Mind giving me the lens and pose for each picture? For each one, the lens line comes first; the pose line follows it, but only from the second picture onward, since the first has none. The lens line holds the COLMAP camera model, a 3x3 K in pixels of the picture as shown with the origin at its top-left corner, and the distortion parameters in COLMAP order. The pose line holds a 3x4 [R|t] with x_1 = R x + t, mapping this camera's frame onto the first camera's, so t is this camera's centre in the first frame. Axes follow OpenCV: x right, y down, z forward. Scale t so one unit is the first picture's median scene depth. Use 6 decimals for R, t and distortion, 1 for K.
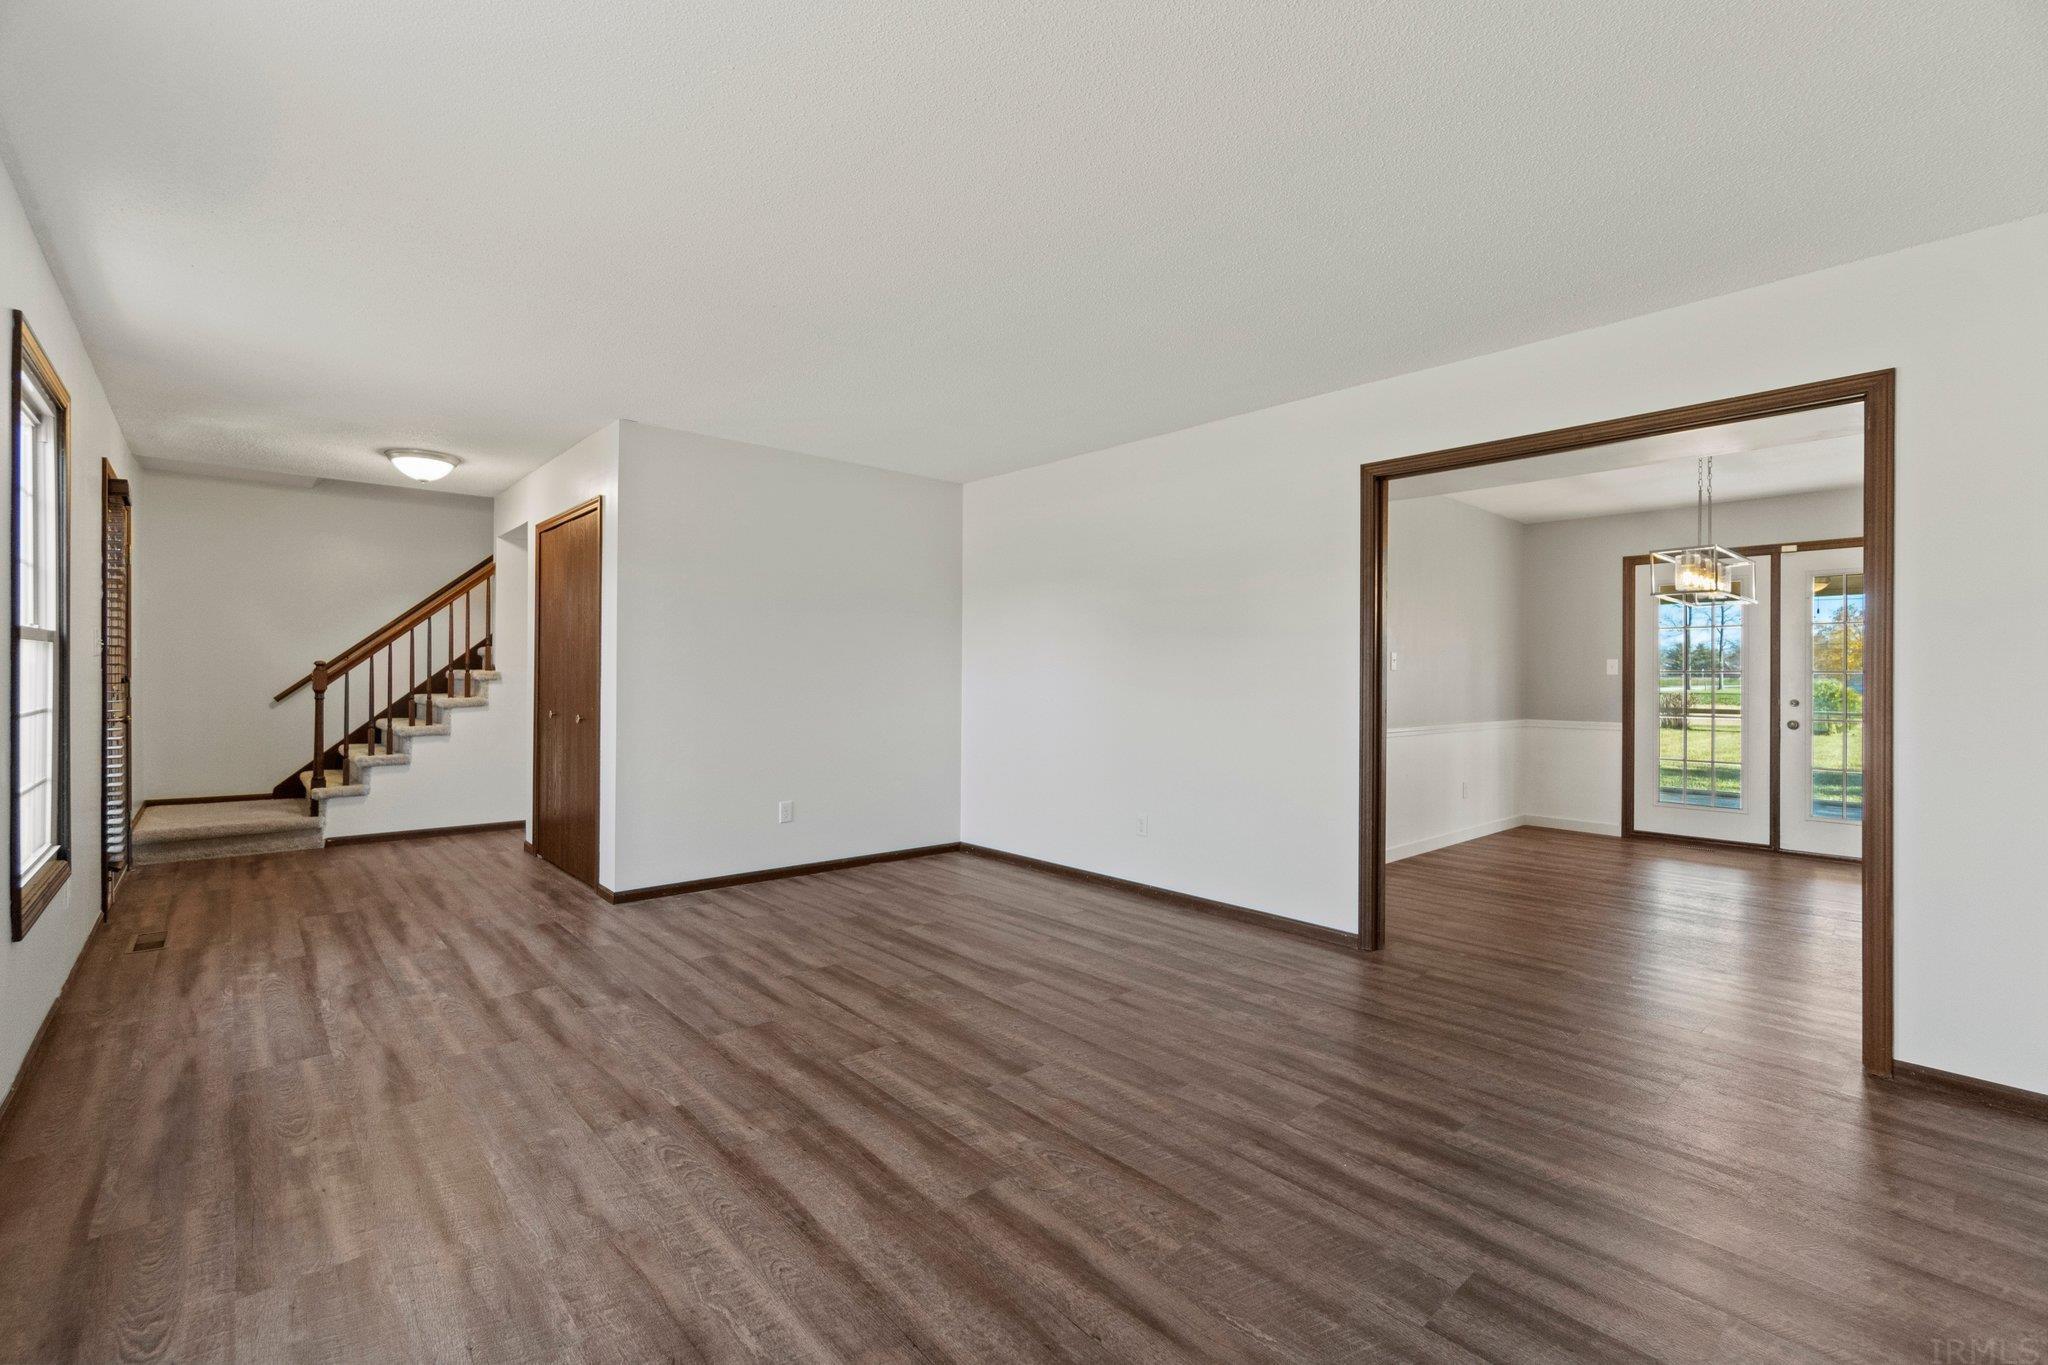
lens RADIAL K [[893.7, 0, 1014.2], [0, 893.7, 672.2], [0, 0, 1]] dist [-0.001420, -0.000090]
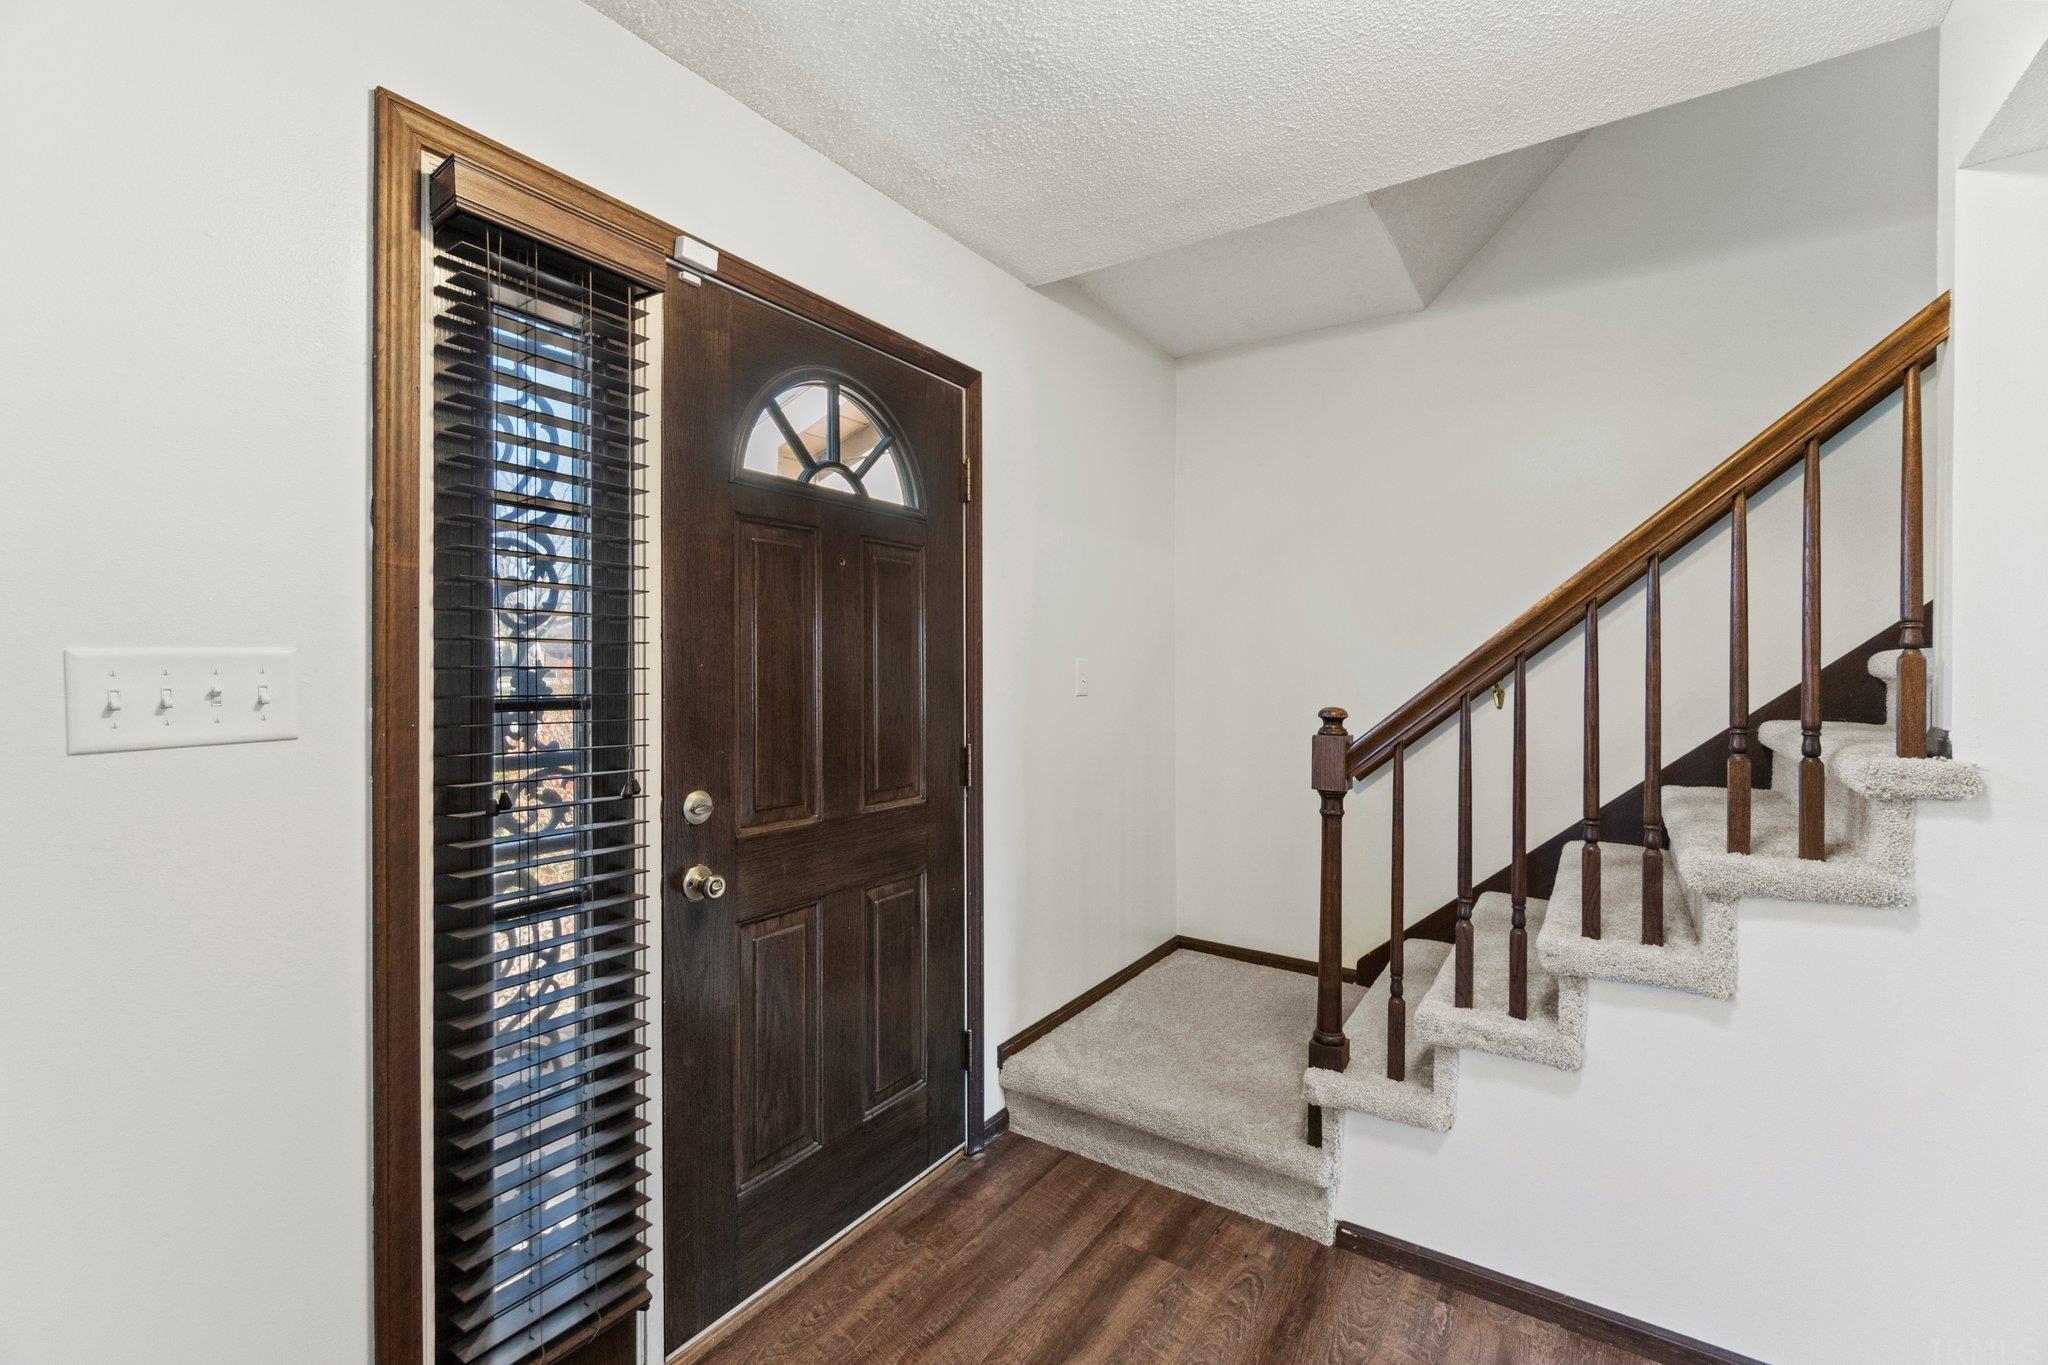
lens RADIAL K [[893.7, 0, 1014.2], [0, 893.7, 672.2], [0, 0, 1]] dist [-0.001420, -0.000090]
pose [[0.262690, 0.007771, -0.964849, -0.863902], [0.003573, 0.999953, 0.009026, -0.054264], [0.964874, -0.005819, 0.262650, 1.446073]]
